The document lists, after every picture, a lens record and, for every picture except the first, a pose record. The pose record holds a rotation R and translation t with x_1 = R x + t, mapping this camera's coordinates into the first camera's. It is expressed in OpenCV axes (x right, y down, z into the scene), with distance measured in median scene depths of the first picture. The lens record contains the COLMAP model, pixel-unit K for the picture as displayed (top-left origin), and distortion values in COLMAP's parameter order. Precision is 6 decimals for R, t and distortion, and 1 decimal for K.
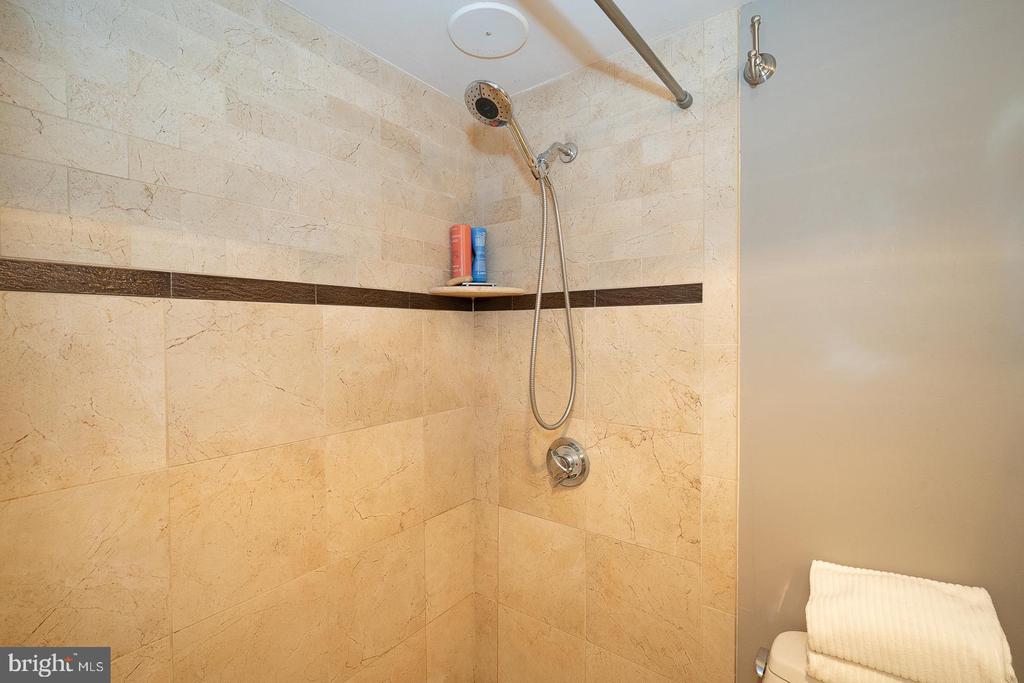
lens RADIAL K [[454.4, 0, 512.0], [0, 454.4, 341.5], [0, 0, 1]] dist [-0.009211, -0.000010]
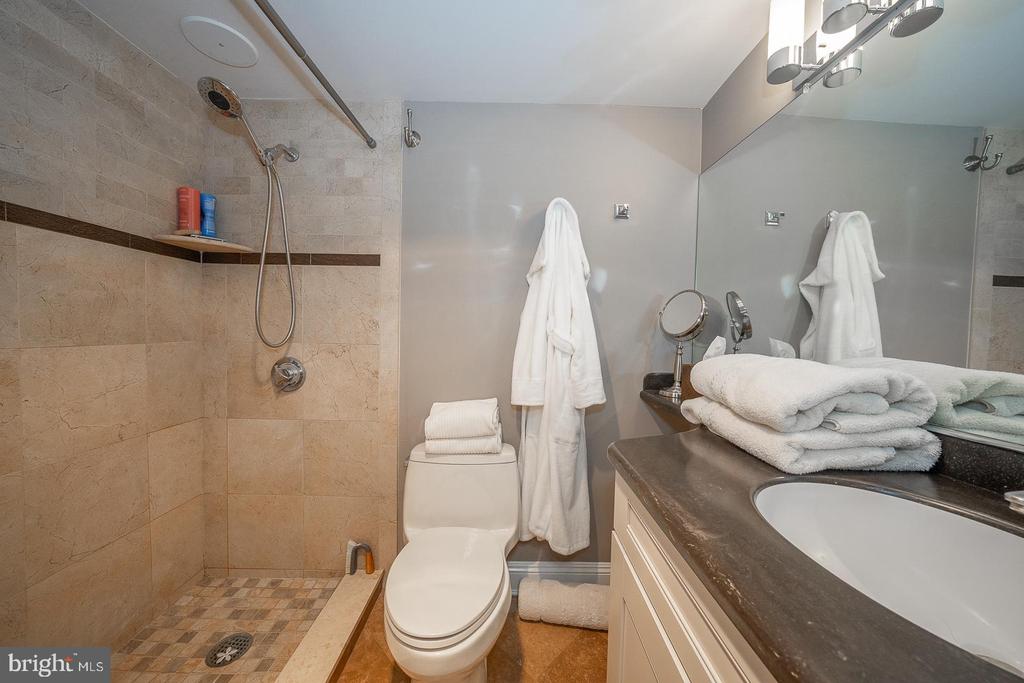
lens RADIAL K [[353.2, 0, 512.0], [0, 353.2, 341.5], [0, 0, 1]] dist [-0.029867, 0.006225]
pose [[0.793080, 0.001857, 0.609114, 0.012139], [-0.008718, 0.999928, 0.008302, 0.149450], [-0.609055, -0.011895, 0.793039, -0.279649]]
